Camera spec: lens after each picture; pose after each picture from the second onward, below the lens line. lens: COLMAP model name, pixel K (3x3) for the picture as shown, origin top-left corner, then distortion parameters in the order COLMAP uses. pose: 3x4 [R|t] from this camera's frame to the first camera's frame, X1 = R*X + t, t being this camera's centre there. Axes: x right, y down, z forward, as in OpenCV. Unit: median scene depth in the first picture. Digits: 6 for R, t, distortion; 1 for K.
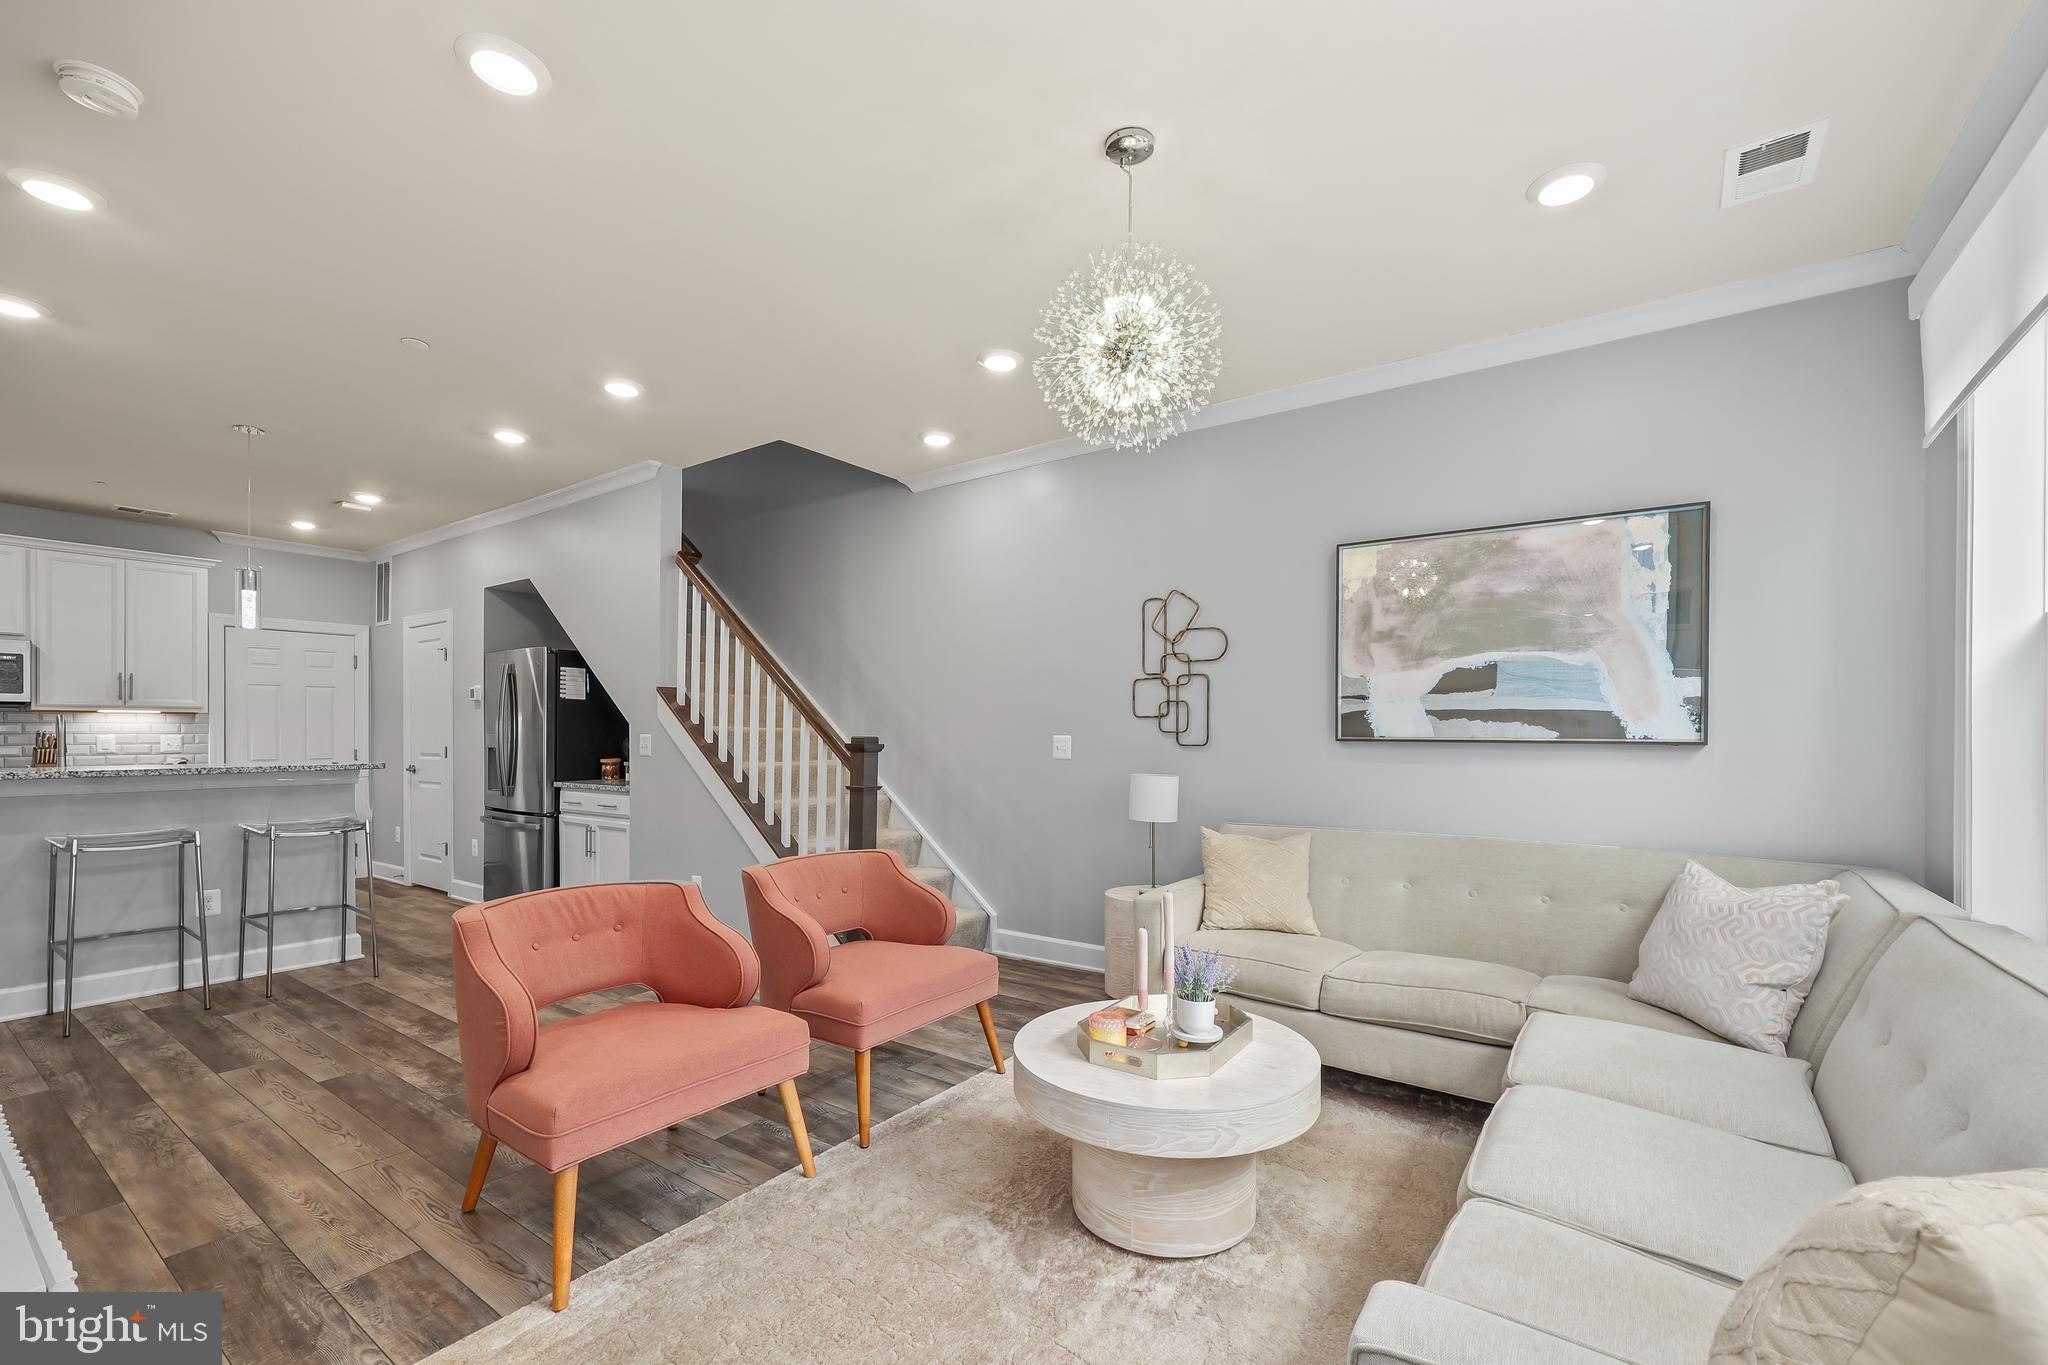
lens RADIAL K [[840.0, 0, 1033.2], [0, 840.0, 728.2], [0, 0, 1]] dist [0.001164, -0.000099]
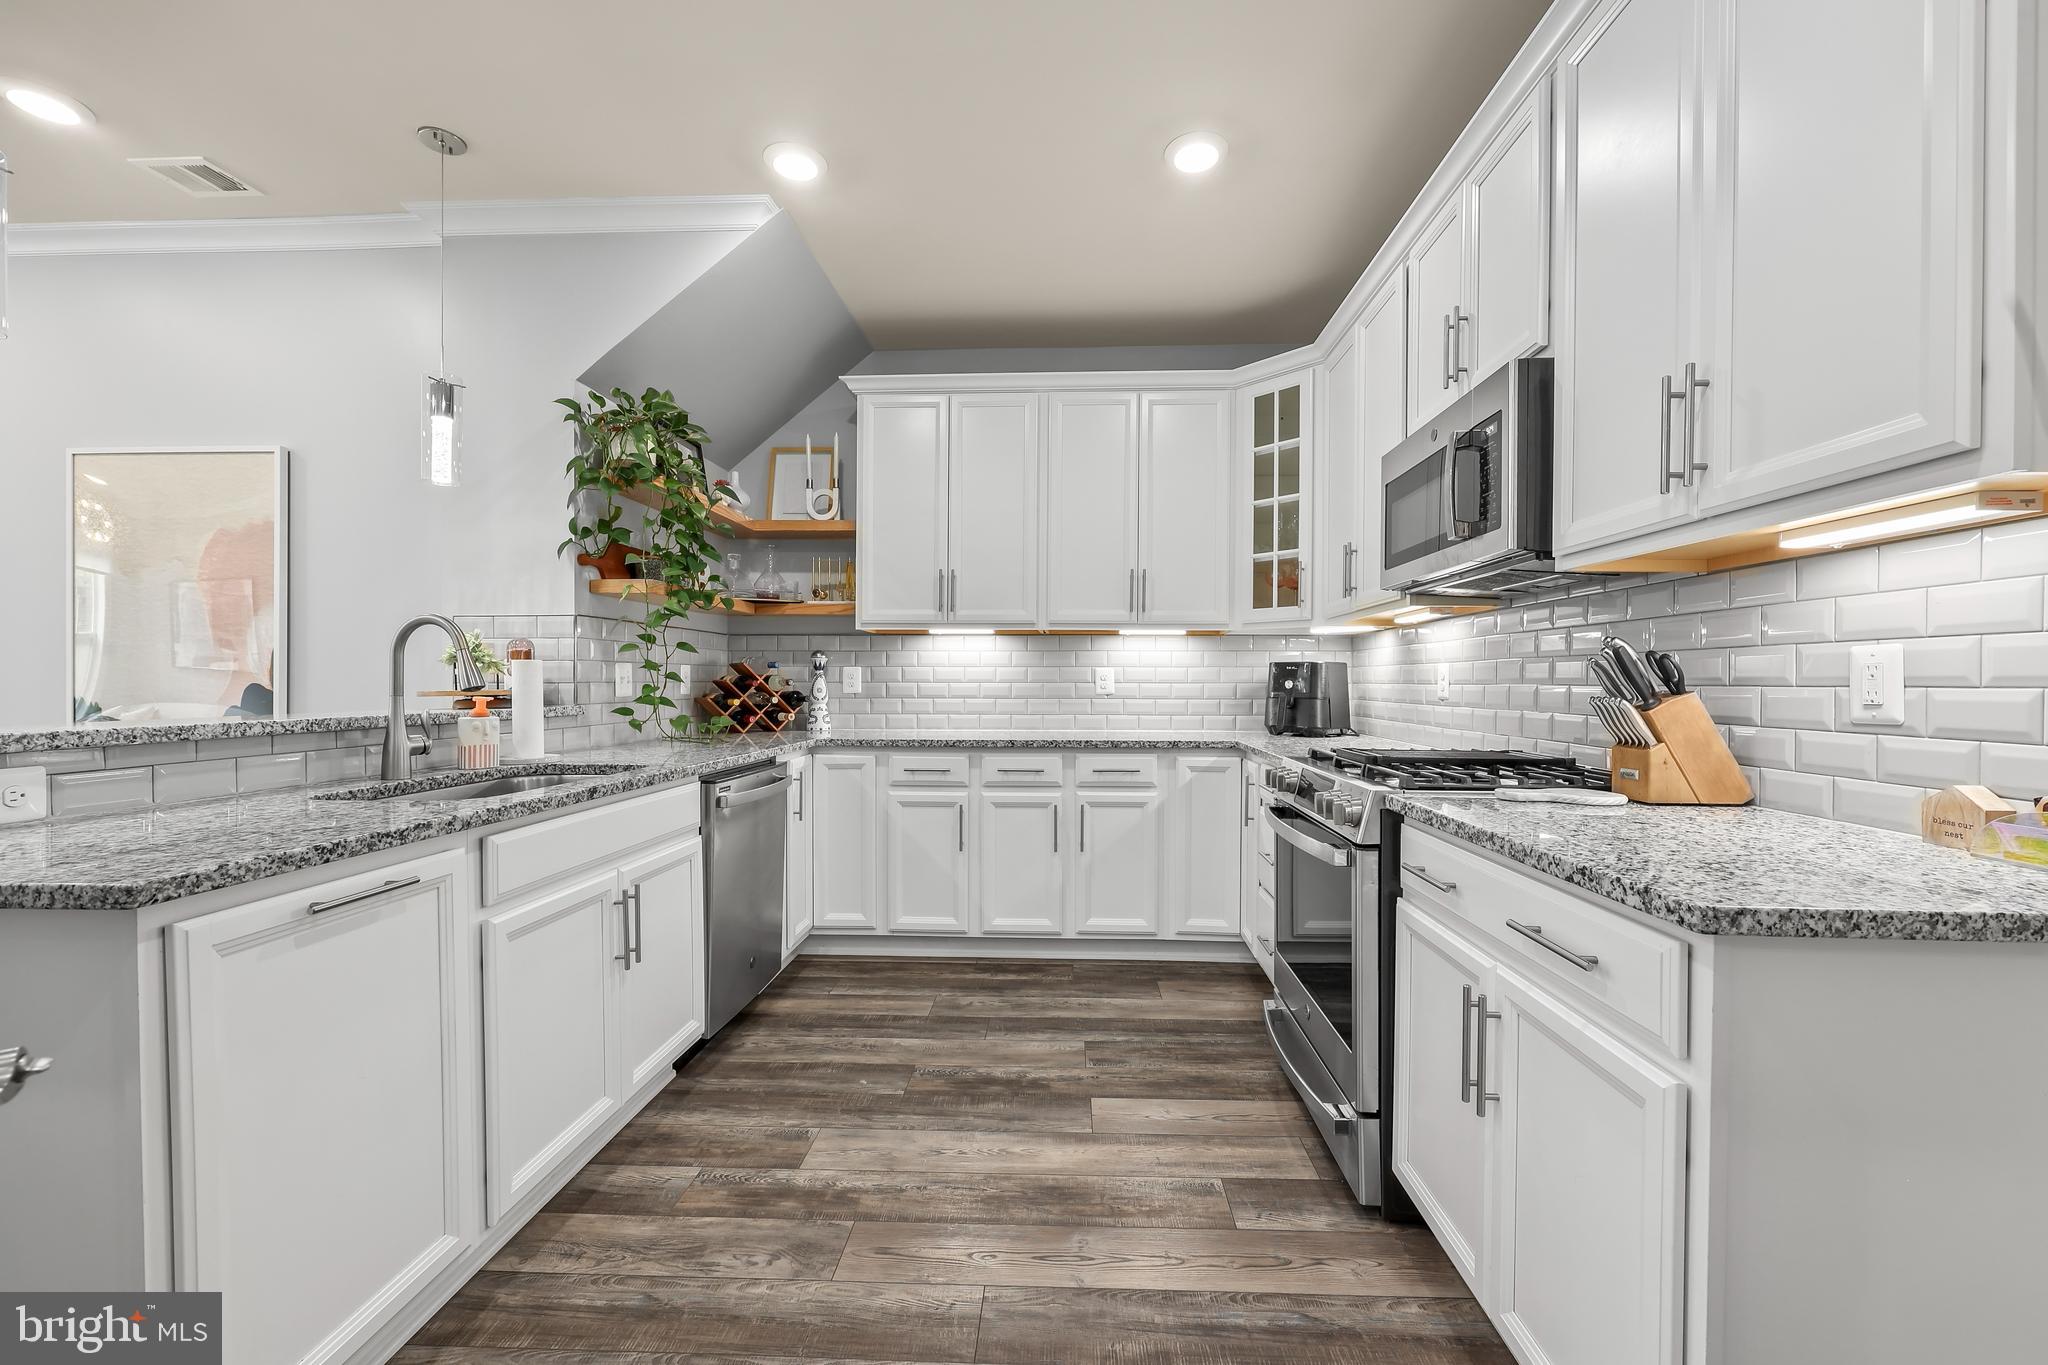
lens RADIAL K [[840.0, 0, 1038.5], [0, 840.0, 672.5], [0, 0, 1]] dist [0.001164, -0.000099]
pose [[-0.845830, -0.004417, -0.533435, -1.124912], [0.004344, 0.999876, -0.015167, 0.025010], [0.533435, -0.015146, -0.845705, 1.520140]]
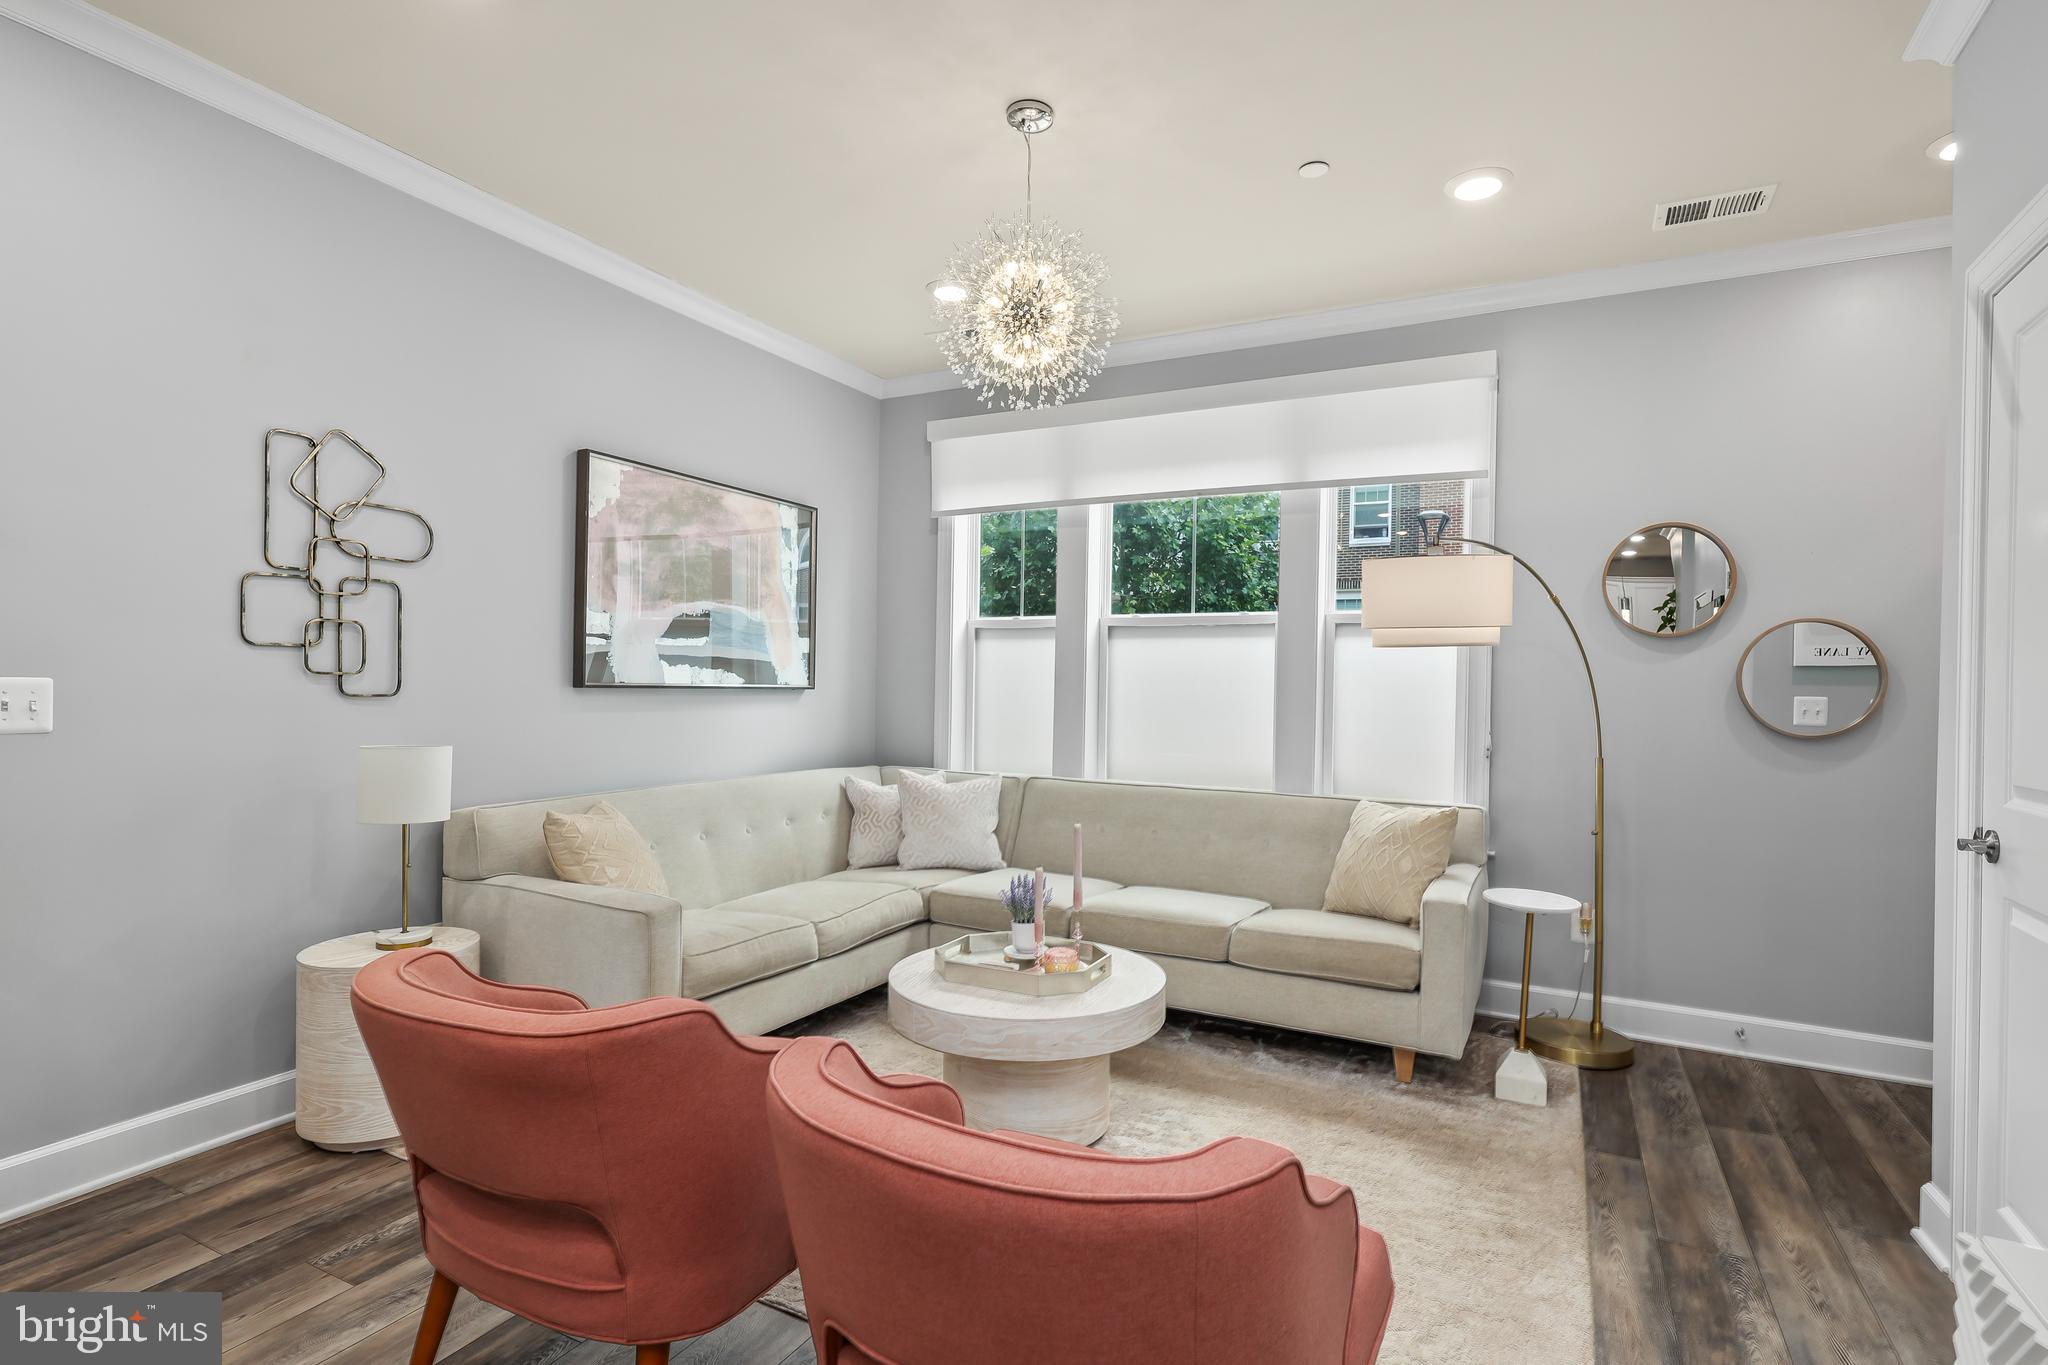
lens RADIAL K [[986.6, 0, 1022.9], [0, 986.6, 699.8], [0, 0, 1]] dist [-0.027530, 0.000744]
pose [[-0.112794, -0.018150, 0.993453, -0.567845], [-0.017446, 0.999715, 0.016284, 0.004181], [-0.993465, -0.015495, -0.113079, 0.592614]]
